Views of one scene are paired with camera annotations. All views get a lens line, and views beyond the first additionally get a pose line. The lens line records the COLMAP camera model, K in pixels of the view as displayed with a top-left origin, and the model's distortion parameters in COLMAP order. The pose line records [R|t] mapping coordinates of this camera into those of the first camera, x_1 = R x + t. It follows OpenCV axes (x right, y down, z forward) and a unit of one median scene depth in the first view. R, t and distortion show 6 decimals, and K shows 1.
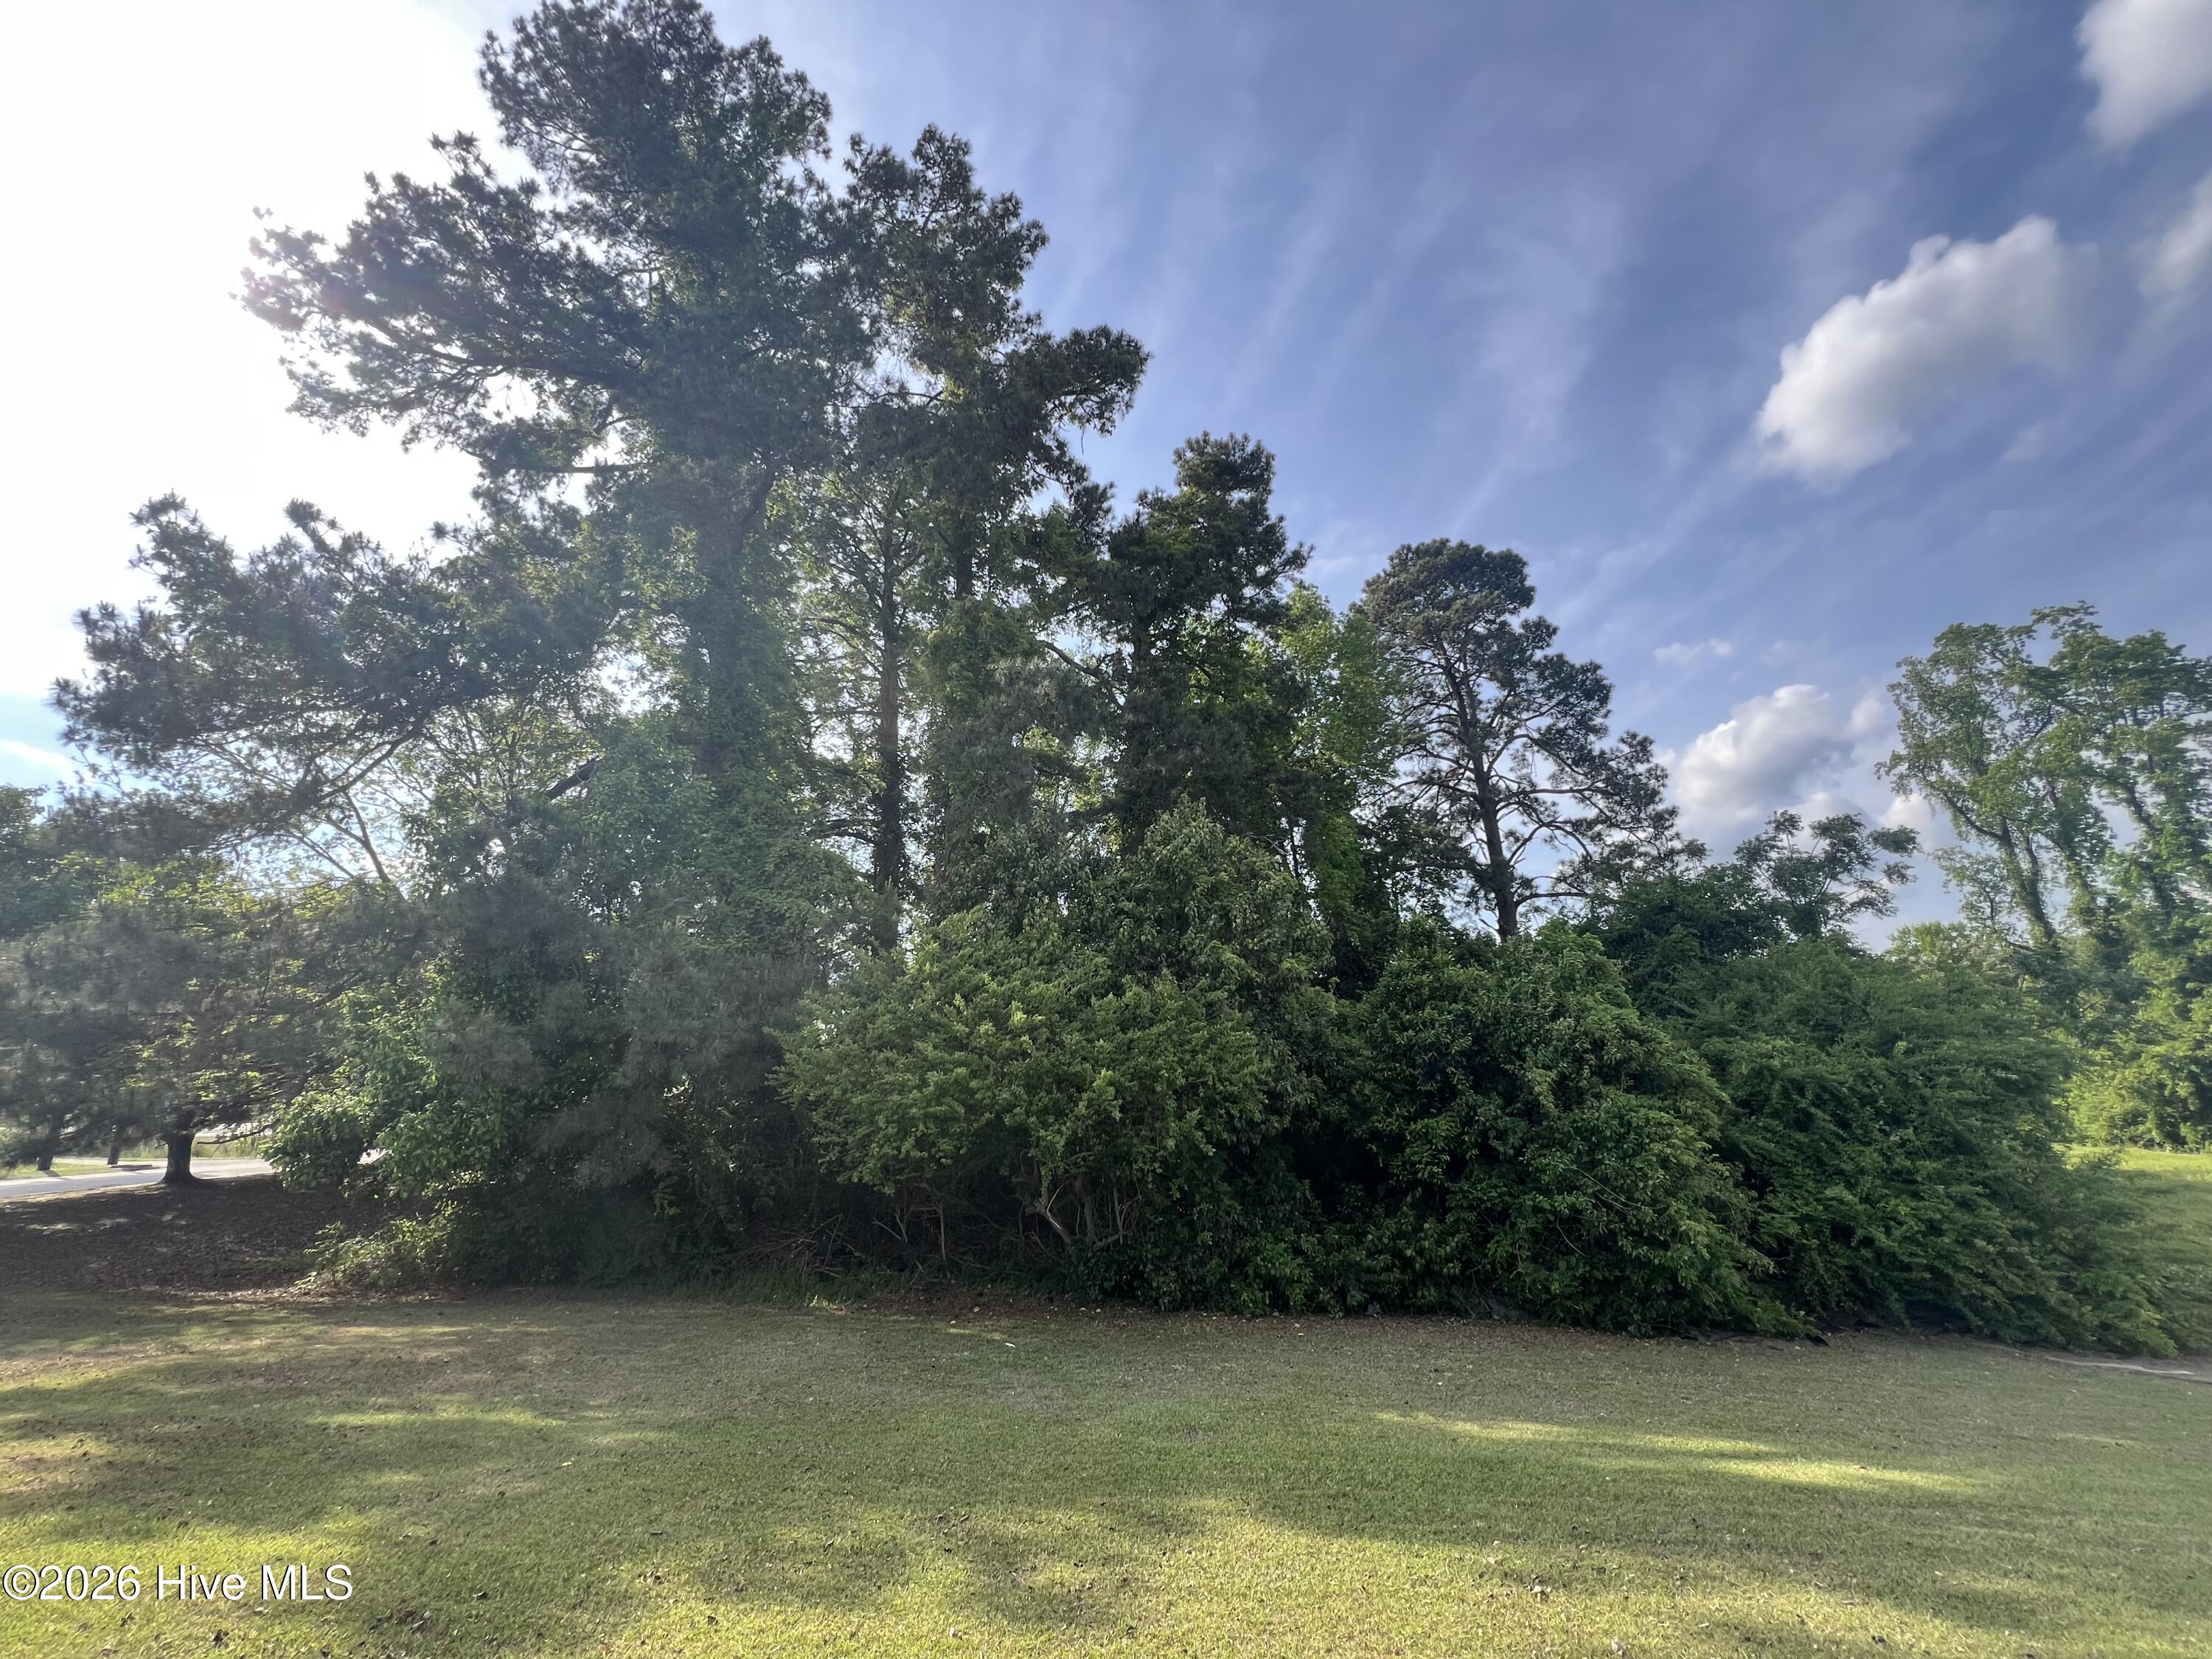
lens RADIAL K [[897.2, 0, 1106.8], [0, 897.2, 829.2], [0, 0, 1]] dist [0.000676, -0.000165]
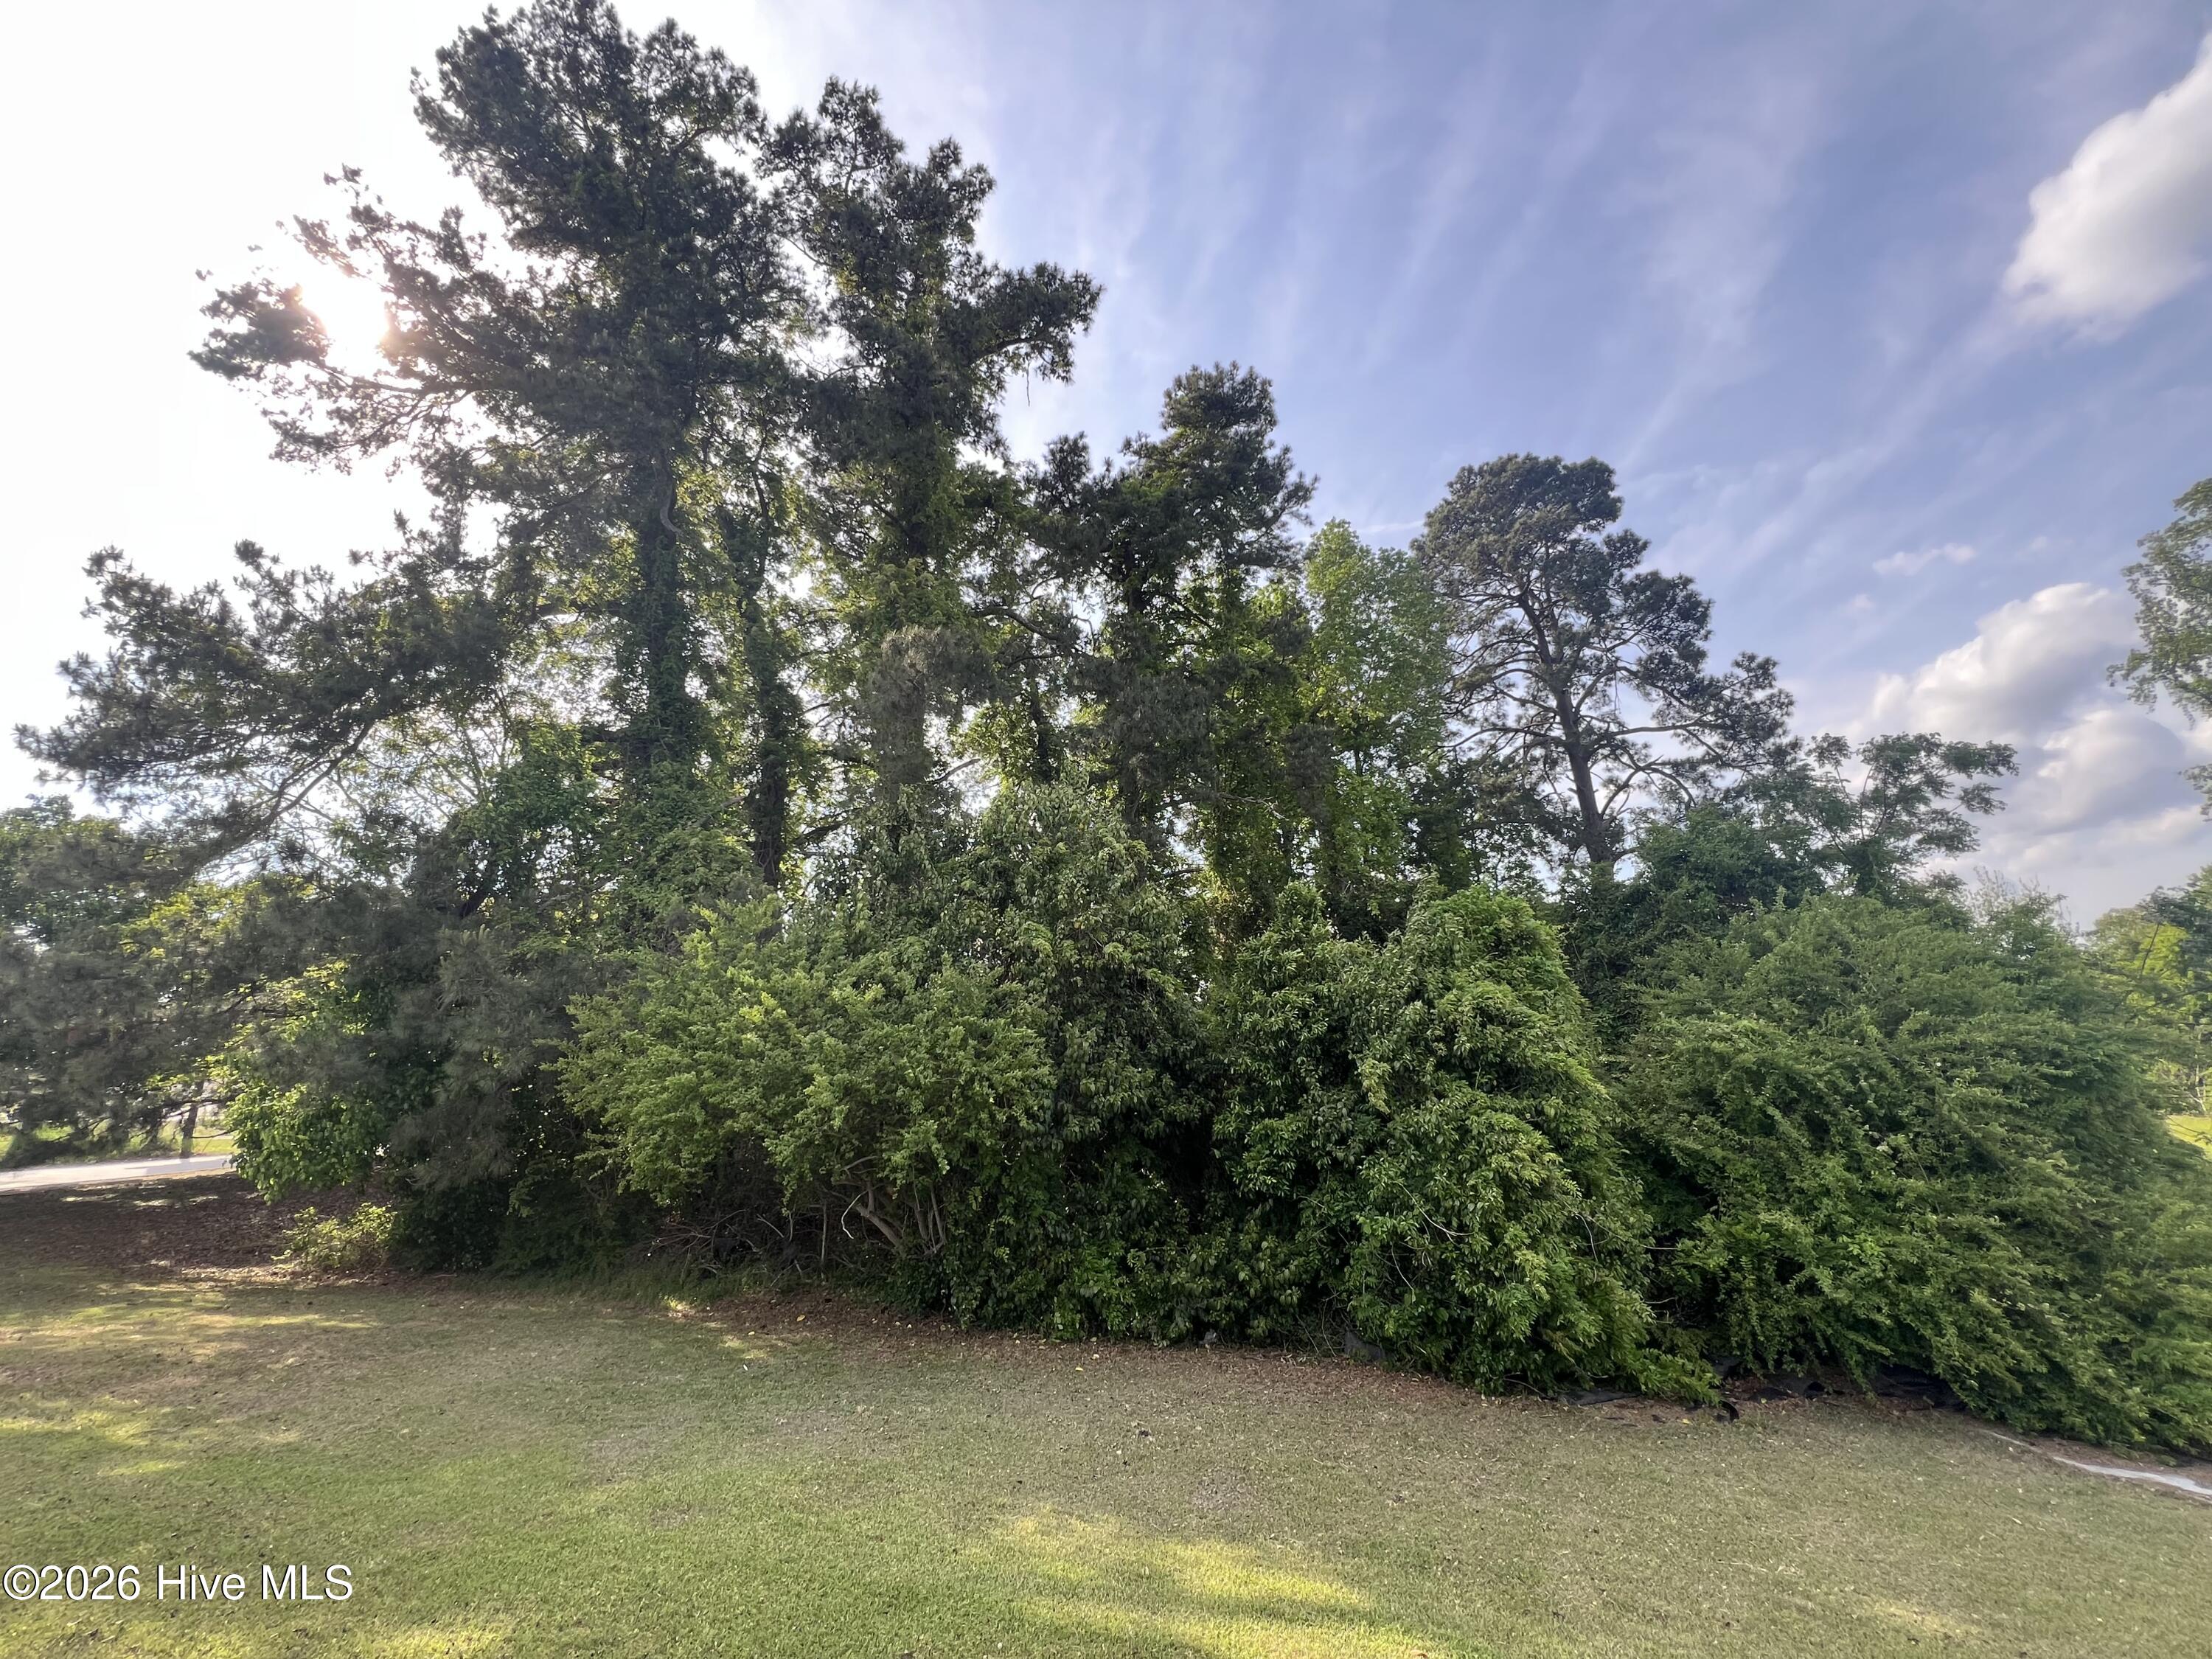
lens RADIAL K [[892.9, 0, 1106.4], [0, 892.9, 837.3], [0, 0, 1]] dist [0.000421, 0.000256]
pose [[0.983290, -0.052805, -0.174219, 0.184399], [0.058335, 0.997938, 0.026769, 0.011852], [0.172446, -0.036485, 0.984343, 0.074557]]
